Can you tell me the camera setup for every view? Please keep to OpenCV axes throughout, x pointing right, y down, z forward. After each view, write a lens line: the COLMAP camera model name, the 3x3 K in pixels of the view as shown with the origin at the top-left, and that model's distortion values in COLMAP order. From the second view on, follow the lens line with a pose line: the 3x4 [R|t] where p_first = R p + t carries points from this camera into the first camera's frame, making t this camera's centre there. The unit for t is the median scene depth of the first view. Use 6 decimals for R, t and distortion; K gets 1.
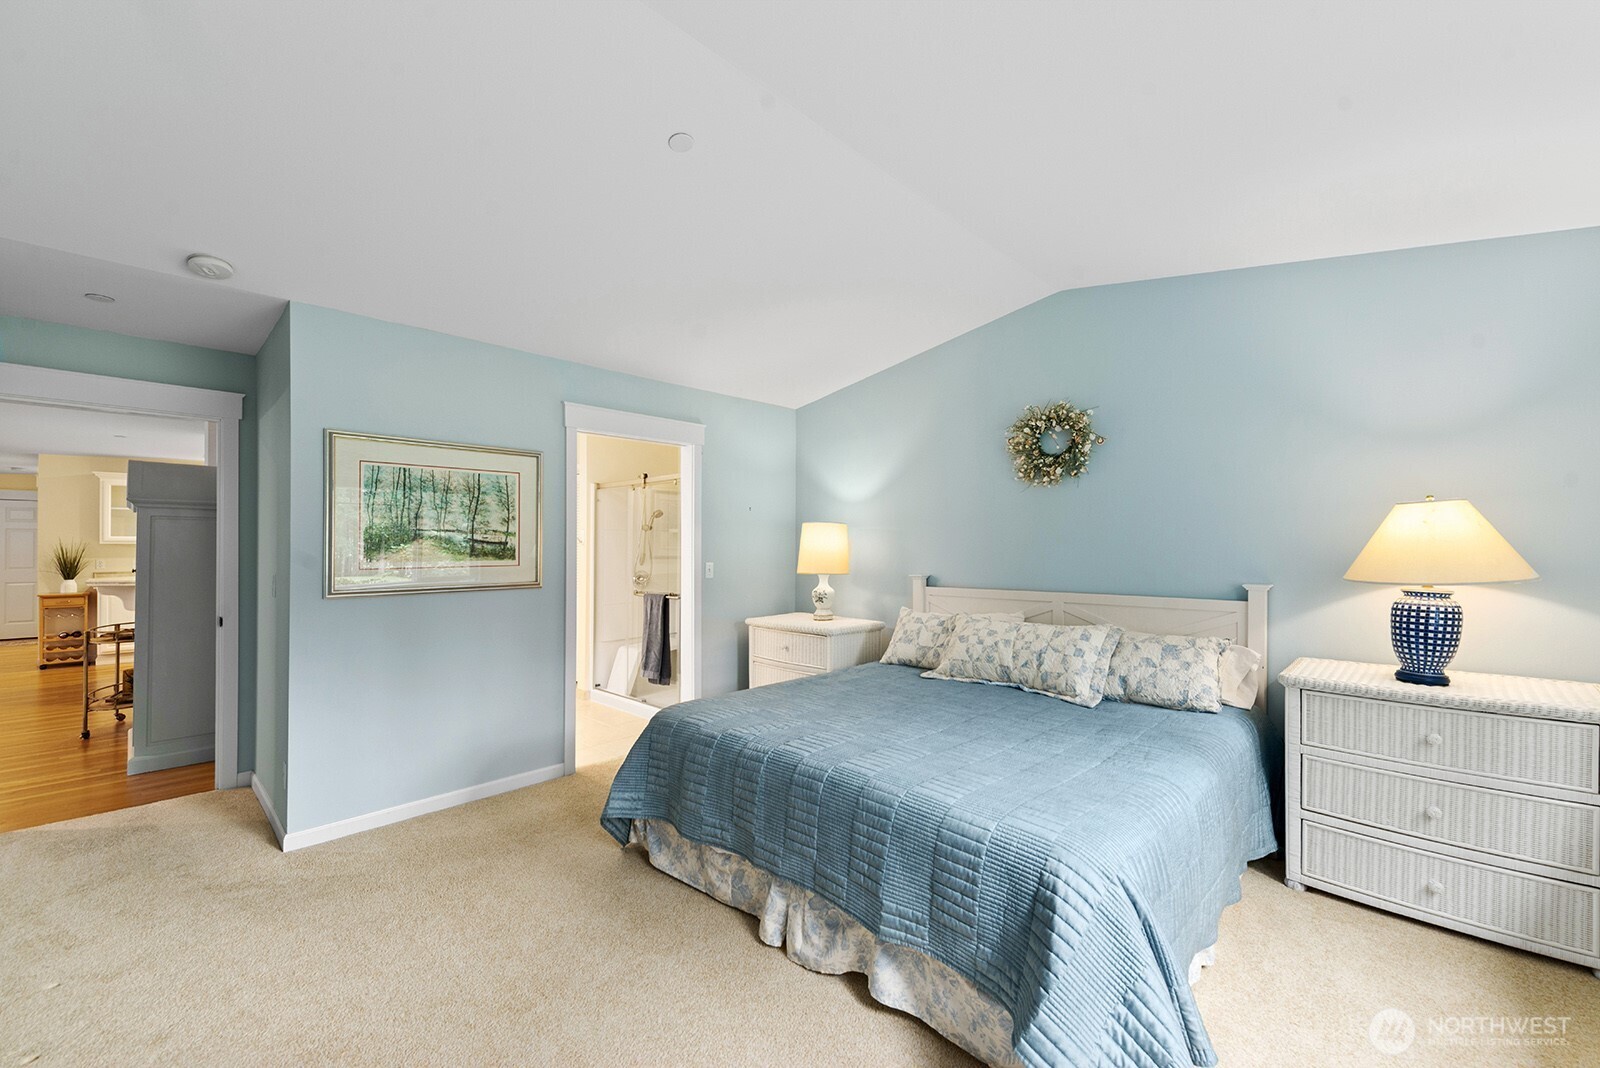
lens RADIAL K [[631.3, 0, 800.7], [0, 631.3, 555.1], [0, 0, 1]] dist [-0.000026, 0.008487]
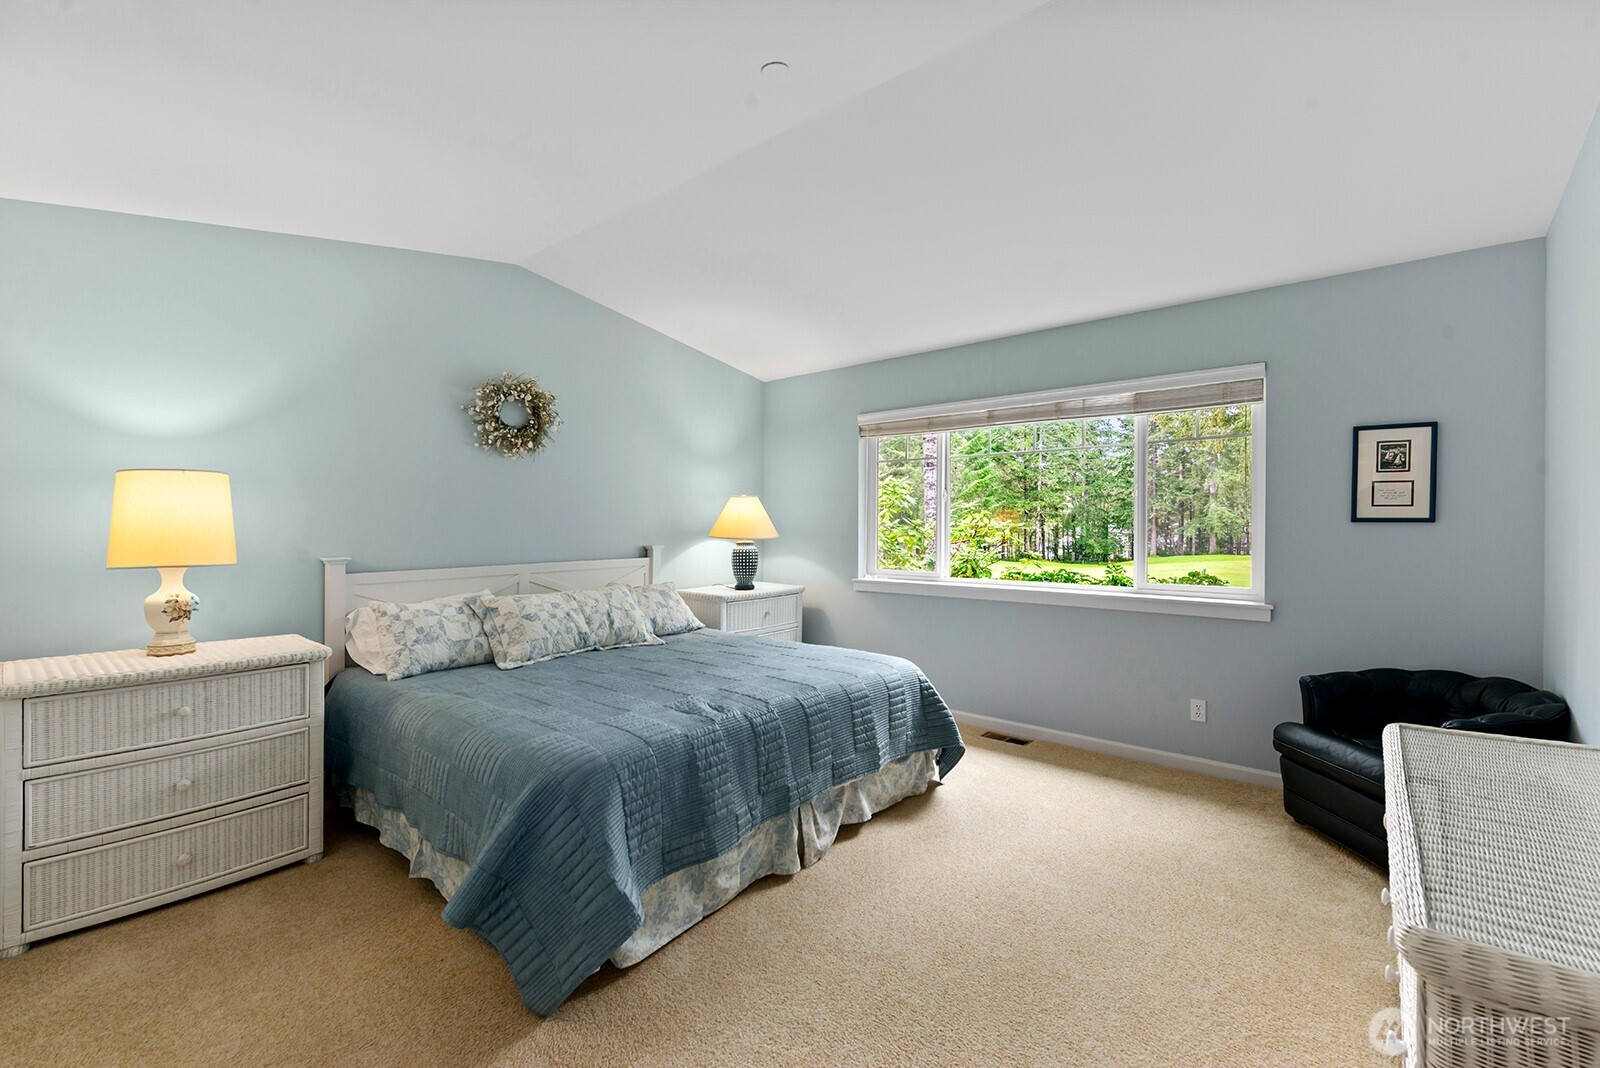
lens RADIAL K [[733.6, 0, 800.0], [0, 733.6, 534.0], [0, 0, 1]] dist [0.000643, -0.025390]
pose [[-0.101307, -0.020693, 0.994640, -0.956719], [0.008693, 0.999727, 0.021684, -0.011958], [-0.994817, 0.010843, -0.101100, 0.793186]]
